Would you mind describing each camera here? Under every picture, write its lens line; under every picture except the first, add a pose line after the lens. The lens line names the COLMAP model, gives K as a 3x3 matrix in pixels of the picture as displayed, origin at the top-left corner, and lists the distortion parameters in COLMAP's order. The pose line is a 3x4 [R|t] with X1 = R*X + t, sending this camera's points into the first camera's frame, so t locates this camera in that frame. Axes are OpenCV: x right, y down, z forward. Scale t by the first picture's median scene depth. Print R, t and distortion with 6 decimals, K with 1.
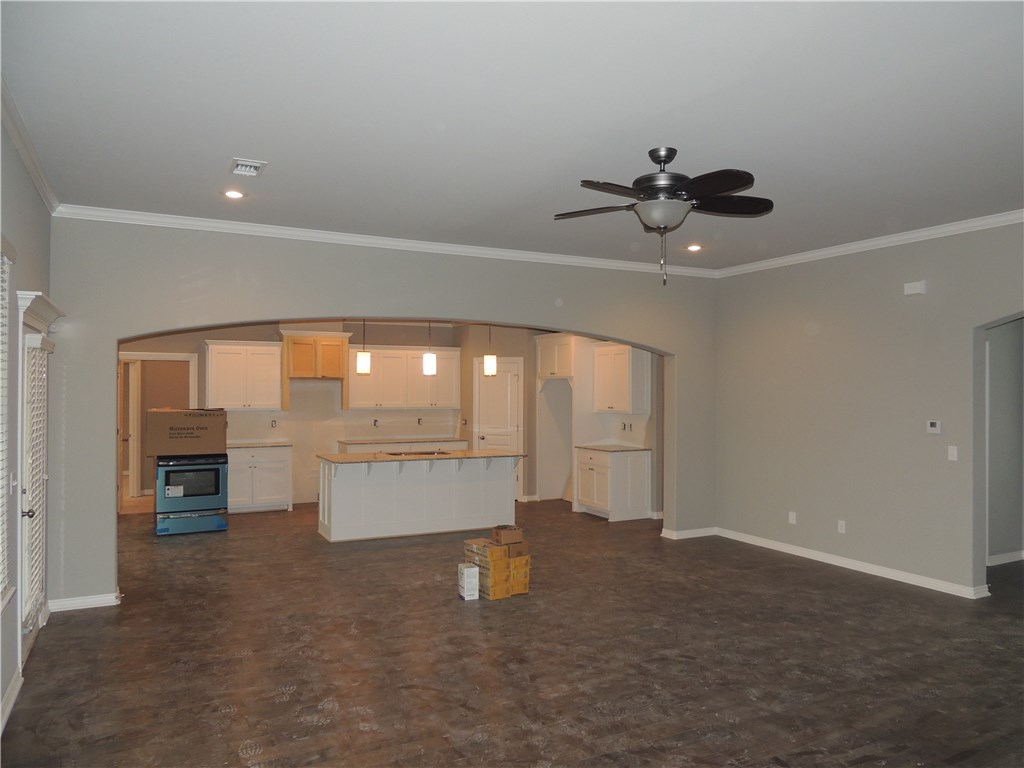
lens RADIAL K [[731.9, 0, 516.4], [0, 731.9, 386.7], [0, 0, 1]] dist [-0.025848, 0.006359]
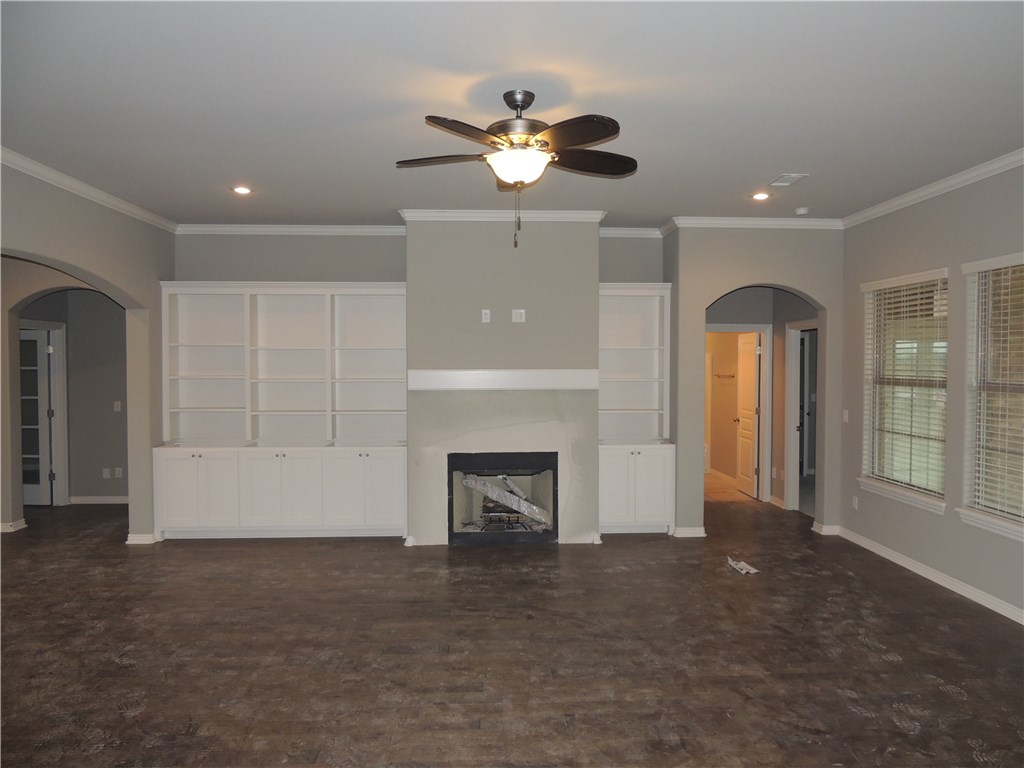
lens RADIAL K [[731.9, 0, 516.4], [0, 731.9, 386.7], [0, 0, 1]] dist [-0.025848, 0.006359]
pose [[-0.911089, -0.013630, 0.411985, -0.171499], [-0.001901, 0.999581, 0.028866, 0.005793], [-0.412206, 0.025517, -0.910733, 1.864218]]
